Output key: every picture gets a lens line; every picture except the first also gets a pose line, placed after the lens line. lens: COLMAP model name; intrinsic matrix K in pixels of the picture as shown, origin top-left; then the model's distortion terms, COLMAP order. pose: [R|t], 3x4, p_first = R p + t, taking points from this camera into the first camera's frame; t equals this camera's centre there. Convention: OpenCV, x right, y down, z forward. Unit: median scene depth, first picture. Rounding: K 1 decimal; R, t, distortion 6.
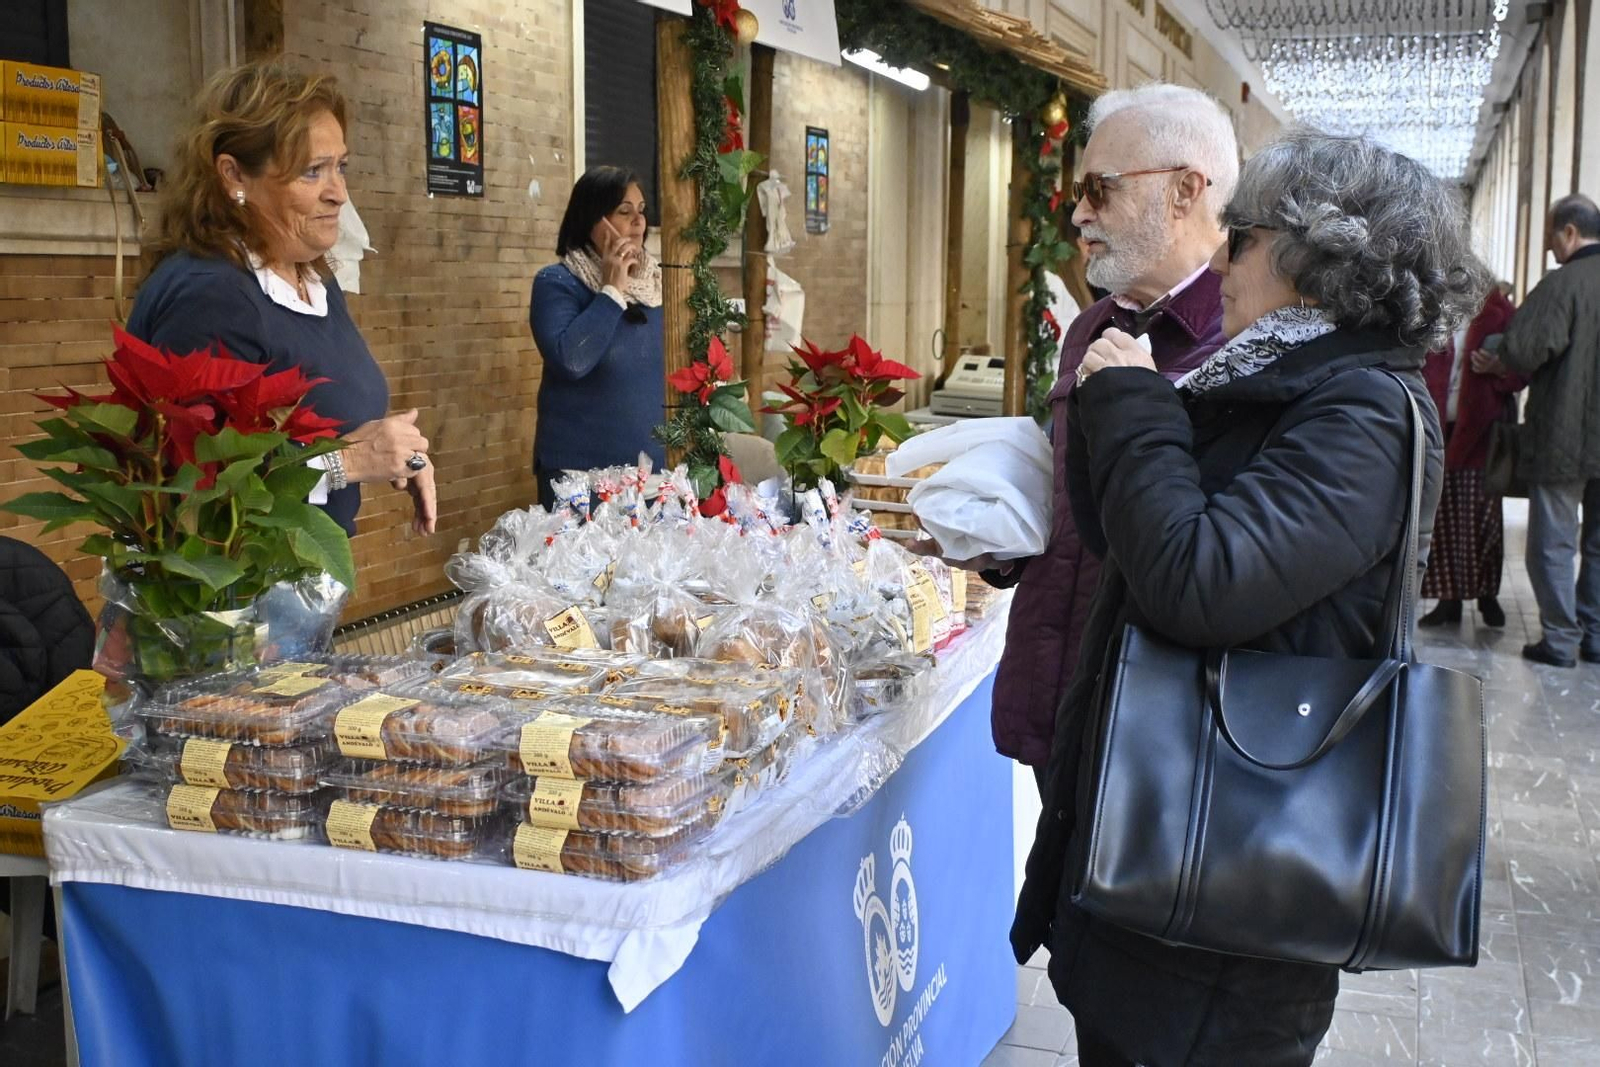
lens RADIAL K [[1838.7, 0, 791.3], [0, 1838.7, 529.2], [0, 0, 1]] dist [-0.010676, 0.000000]
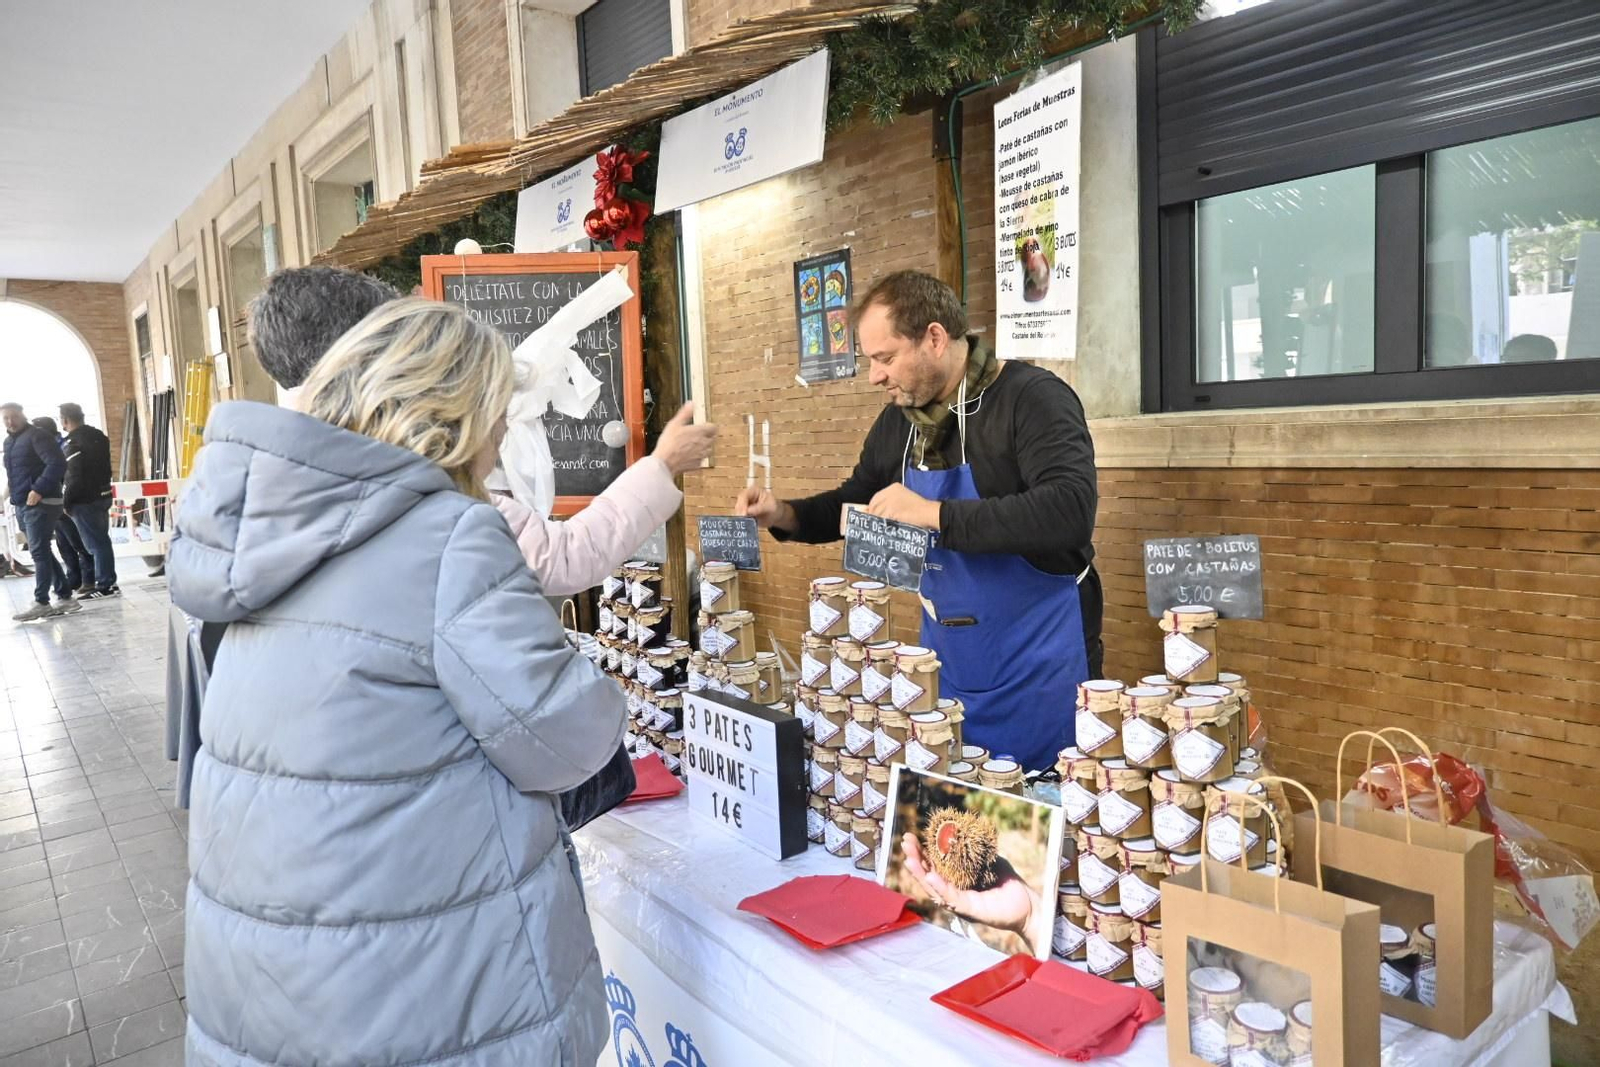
lens RADIAL K [[1085.0, 0, 802.5], [0, 1085.0, 526.4], [0, 0, 1]] dist [-0.002299, 0.000926]
pose [[-0.550635, 0.094727, -0.829354, 0.676150], [-0.071848, 0.984475, 0.160146, -0.279417], [0.831648, 0.147769, -0.535281, 1.965207]]
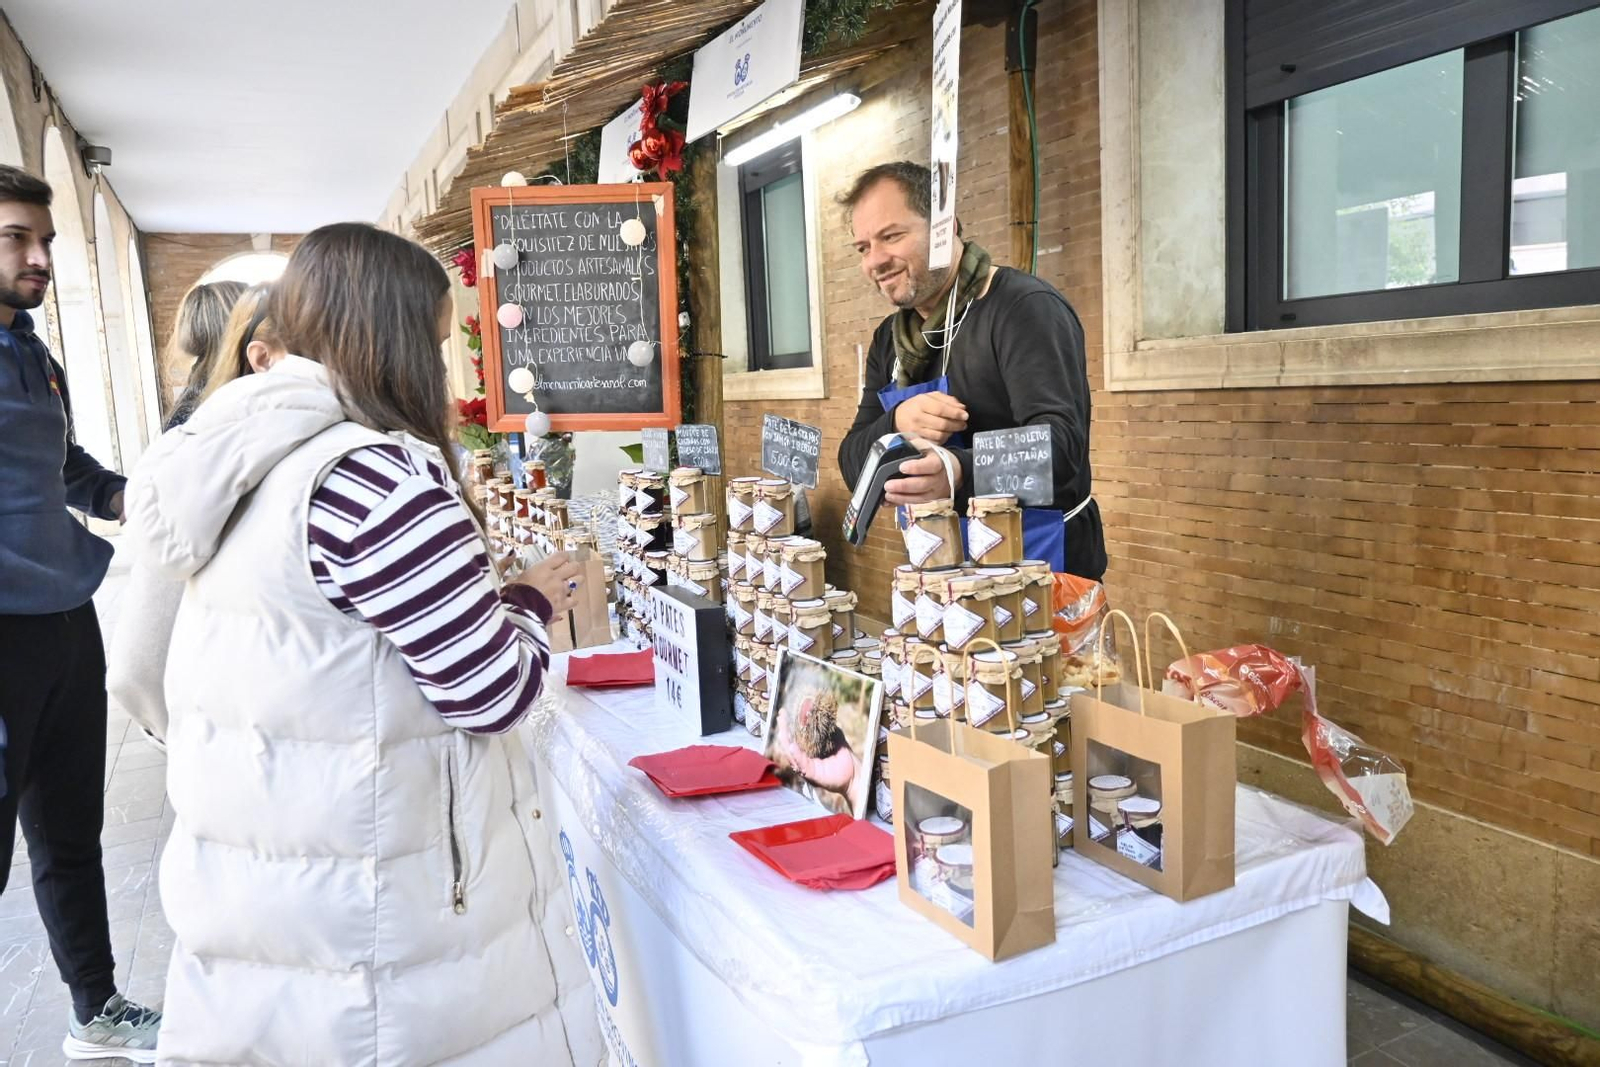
lens RADIAL K [[1147.1, 0, 813.1], [0, 1147.1, 524.7], [0, 0, 1]] dist [-0.008762, 0.010794]
pose [[-0.714199, 0.112657, -0.690817, 0.628605], [-0.051281, 0.975888, 0.212162, -0.275633], [0.698062, 0.186951, -0.691201, 2.125946]]
